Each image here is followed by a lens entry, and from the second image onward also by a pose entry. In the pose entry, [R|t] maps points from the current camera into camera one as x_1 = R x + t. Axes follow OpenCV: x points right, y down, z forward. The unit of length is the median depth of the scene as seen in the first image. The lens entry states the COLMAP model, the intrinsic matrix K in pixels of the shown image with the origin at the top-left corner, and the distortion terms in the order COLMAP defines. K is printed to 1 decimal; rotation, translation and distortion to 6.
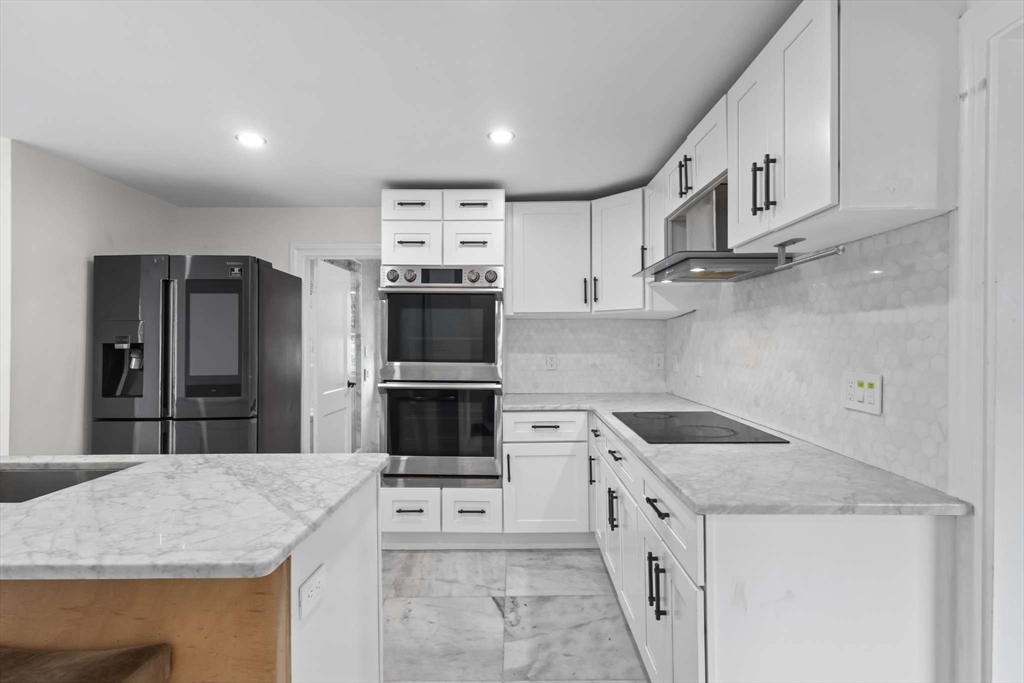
lens RADIAL K [[483.9, 0, 510.0], [0, 483.9, 334.6], [0, 0, 1]] dist [0.010602, -0.000493]
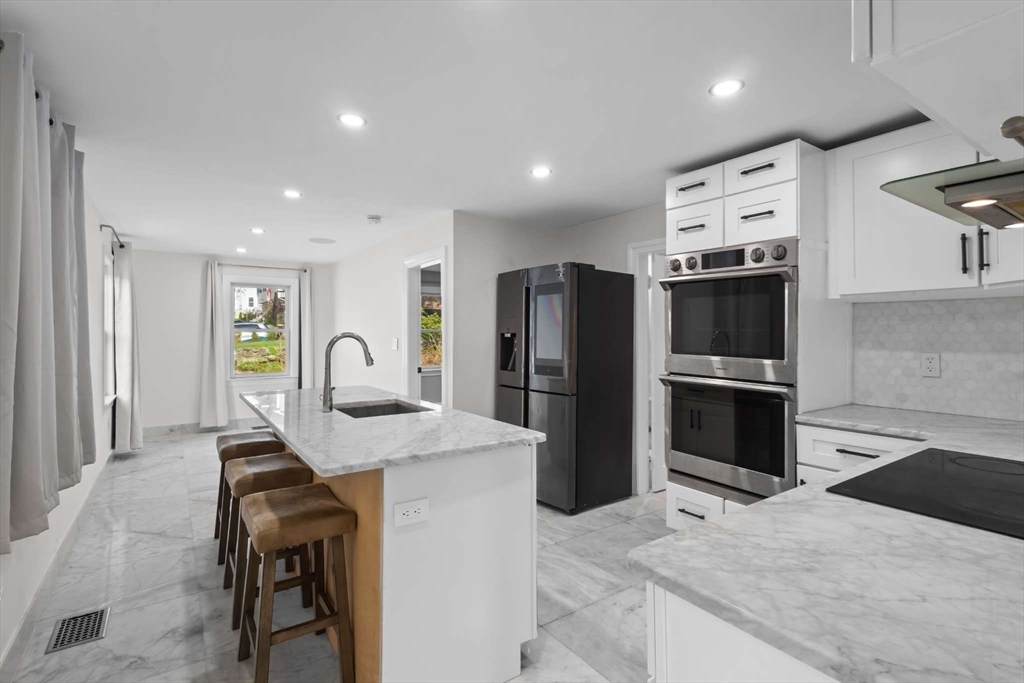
lens RADIAL K [[483.5, 0, 514.4], [0, 483.5, 321.2], [0, 0, 1]] dist [0.009225, -0.000013]
pose [[0.585156, -0.014998, -0.810782, 0.354255], [0.007059, 0.999885, -0.013401, 0.001380], [0.810890, 0.002118, 0.585195, 0.170922]]
